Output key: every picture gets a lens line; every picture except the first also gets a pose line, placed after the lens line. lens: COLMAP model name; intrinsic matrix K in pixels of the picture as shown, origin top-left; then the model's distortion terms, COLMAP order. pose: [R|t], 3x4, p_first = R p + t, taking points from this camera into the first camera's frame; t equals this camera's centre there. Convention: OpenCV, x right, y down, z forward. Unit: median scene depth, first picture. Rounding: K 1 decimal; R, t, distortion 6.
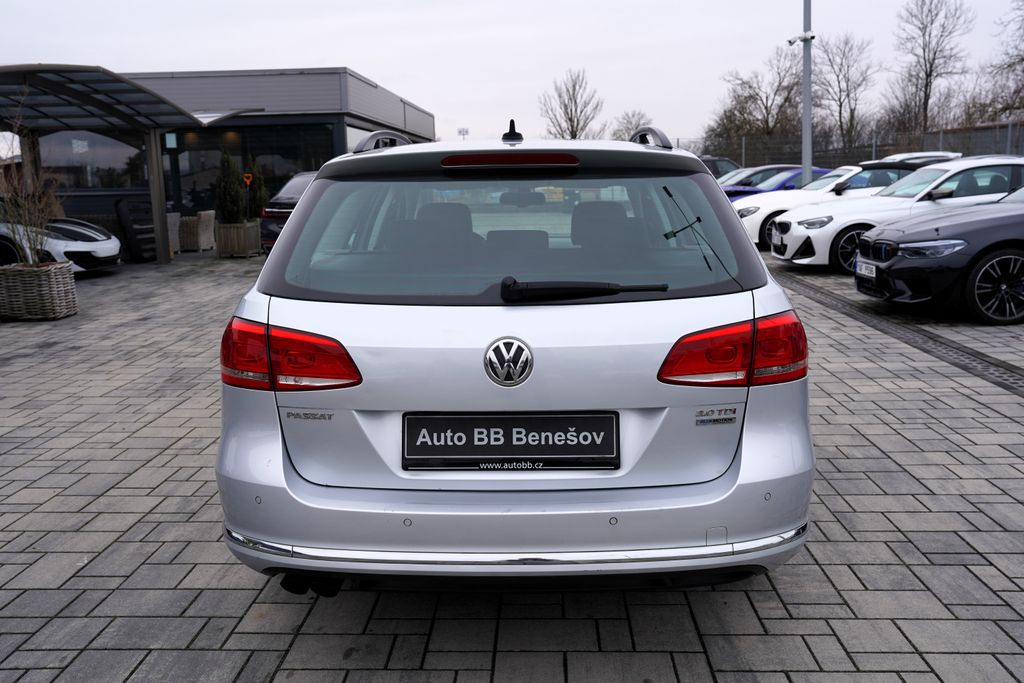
lens RADIAL K [[897.9, 0, 512.0], [0, 897.9, 341.5], [0, 0, 1]] dist [-0.050061, 0.118413]
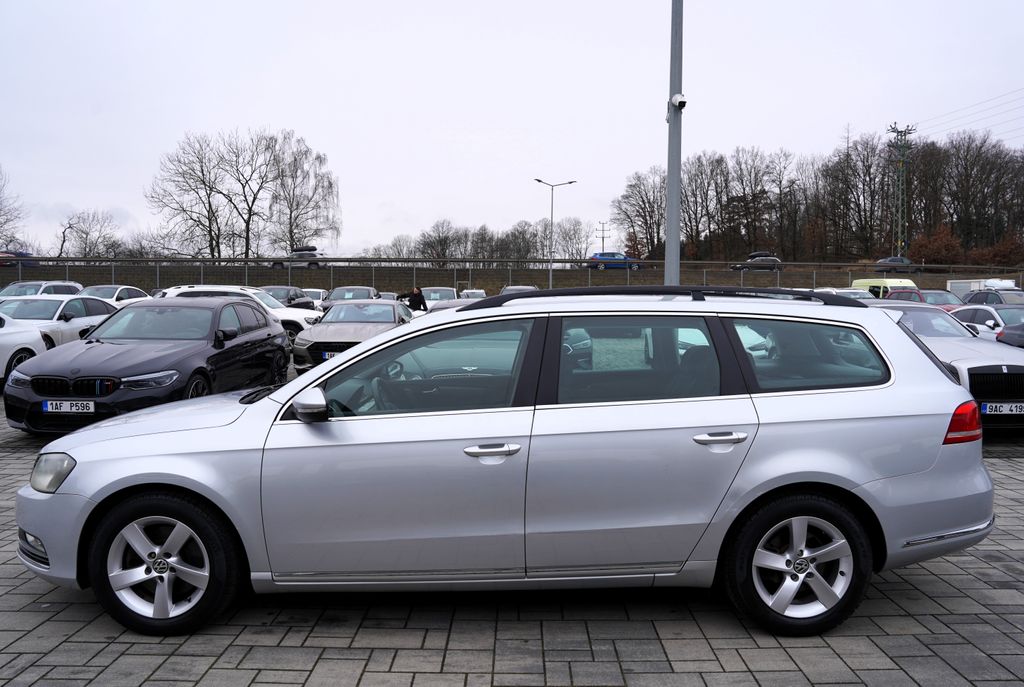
lens RADIAL K [[740.8, 0, 535.4], [0, 740.8, 340.2], [0, 0, 1]] dist [-0.092771, 0.066109]
pose [[-0.046215, -0.022734, 0.998673, -1.389537], [0.173068, 0.984440, 0.030419, -0.276559], [-0.983825, 0.174244, -0.041561, 1.555606]]
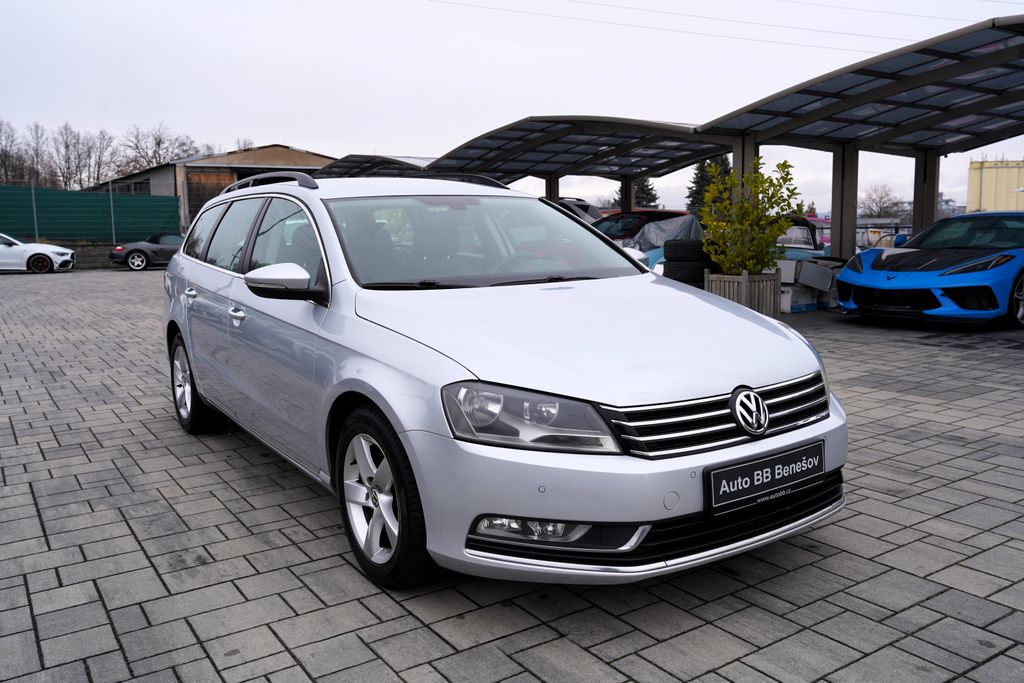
lens RADIAL K [[841.9, 0, 512.0], [0, 841.9, 341.5], [0, 0, 1]] dist [-0.068595, 0.118413]
pose [[-0.812485, 0.115151, -0.571496, 0.768257], [-0.068371, 0.954712, 0.289568, -0.495005], [0.578958, 0.274344, -0.767817, 2.934636]]
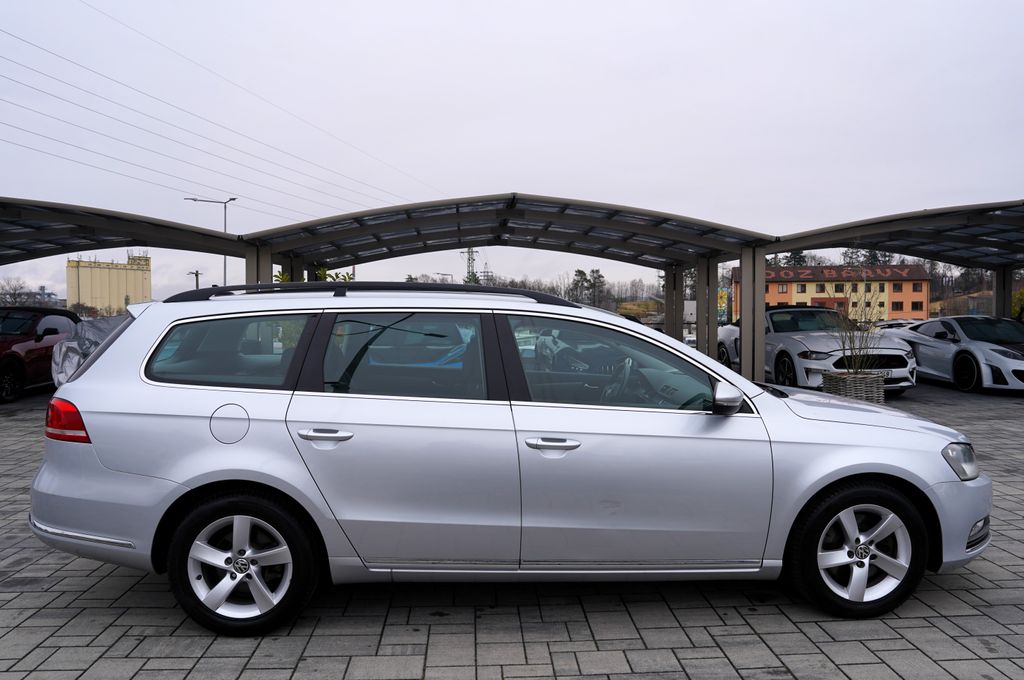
lens RADIAL K [[761.9, 0, 512.0], [0, 761.9, 340.0], [0, 0, 1]] dist [-0.104315, 0.089868]
pose [[0.086506, 0.061299, -0.994364, 1.457716], [-0.178056, 0.982986, 0.045107, -0.294724], [0.980210, 0.173151, 0.095949, 1.383763]]
